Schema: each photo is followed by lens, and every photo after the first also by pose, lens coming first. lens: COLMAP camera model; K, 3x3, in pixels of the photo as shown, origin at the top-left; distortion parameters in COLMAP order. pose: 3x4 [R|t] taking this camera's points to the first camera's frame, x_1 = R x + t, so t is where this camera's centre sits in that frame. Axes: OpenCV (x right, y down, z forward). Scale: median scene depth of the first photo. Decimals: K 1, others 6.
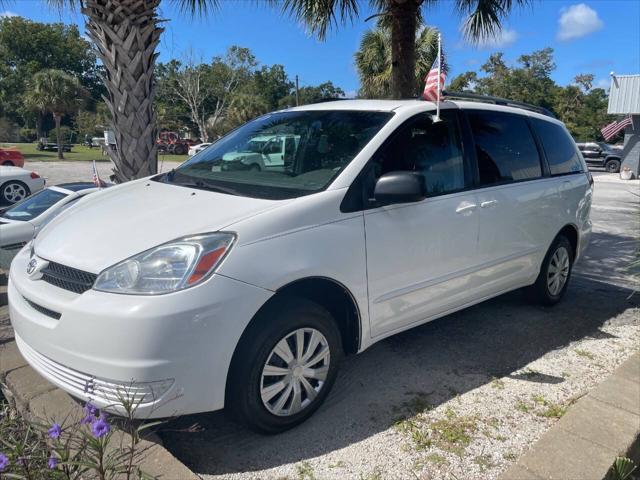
lens RADIAL K [[493.2, 0, 320.0], [0, 493.2, 240.0], [0, 0, 1]] dist [0.095972, -0.132222]
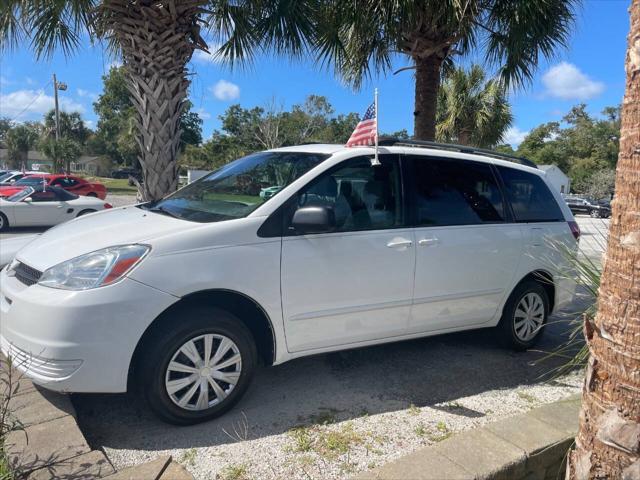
lens RADIAL K [[497.1, 0, 320.0], [0, 497.1, 240.0], [0, 0, 1]] dist [0.092678, -0.139693]
pose [[0.985916, 0.055630, -0.157717, 0.298967], [-0.069471, 0.994071, -0.083643, 0.031751], [0.152129, 0.093422, 0.983936, -0.100598]]
